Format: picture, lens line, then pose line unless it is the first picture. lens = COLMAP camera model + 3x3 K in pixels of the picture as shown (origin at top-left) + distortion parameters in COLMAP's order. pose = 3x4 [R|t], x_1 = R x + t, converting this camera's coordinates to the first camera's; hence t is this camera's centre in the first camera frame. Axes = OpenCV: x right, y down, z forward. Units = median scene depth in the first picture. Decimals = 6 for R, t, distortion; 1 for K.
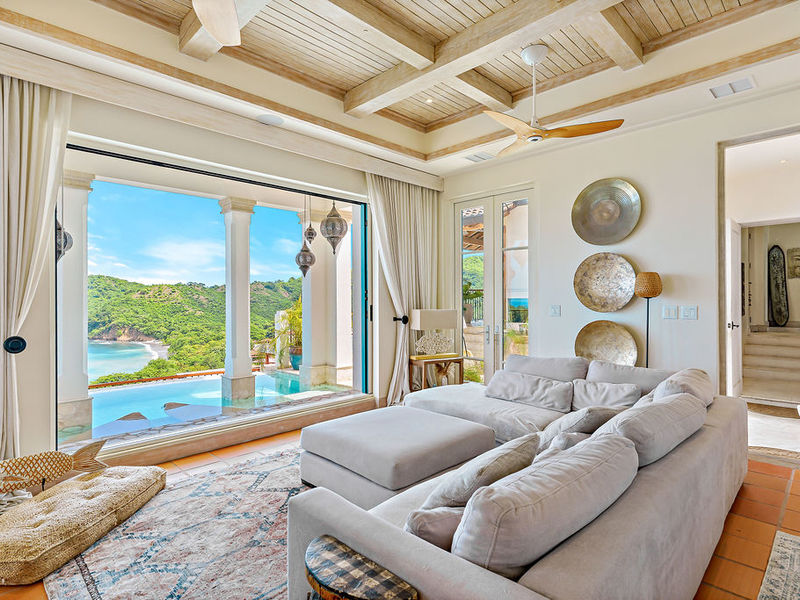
lens RADIAL K [[440.1, 0, 400.0], [0, 440.1, 299.2], [0, 0, 1]] dist [-0.000264, 0.002790]
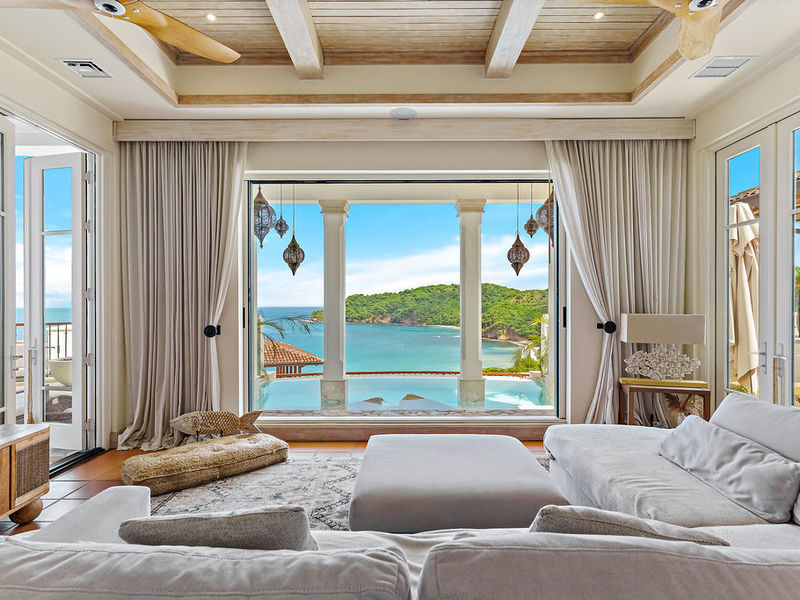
lens RADIAL K [[440.1, 0, 399.4], [0, 440.1, 306.6], [0, 0, 1]] dist [-0.000264, 0.002790]
pose [[0.701837, 0.005669, -0.712315, 0.367975], [-0.000650, 0.999973, 0.007317, 0.009048], [0.712337, -0.004672, 0.701822, 0.295095]]
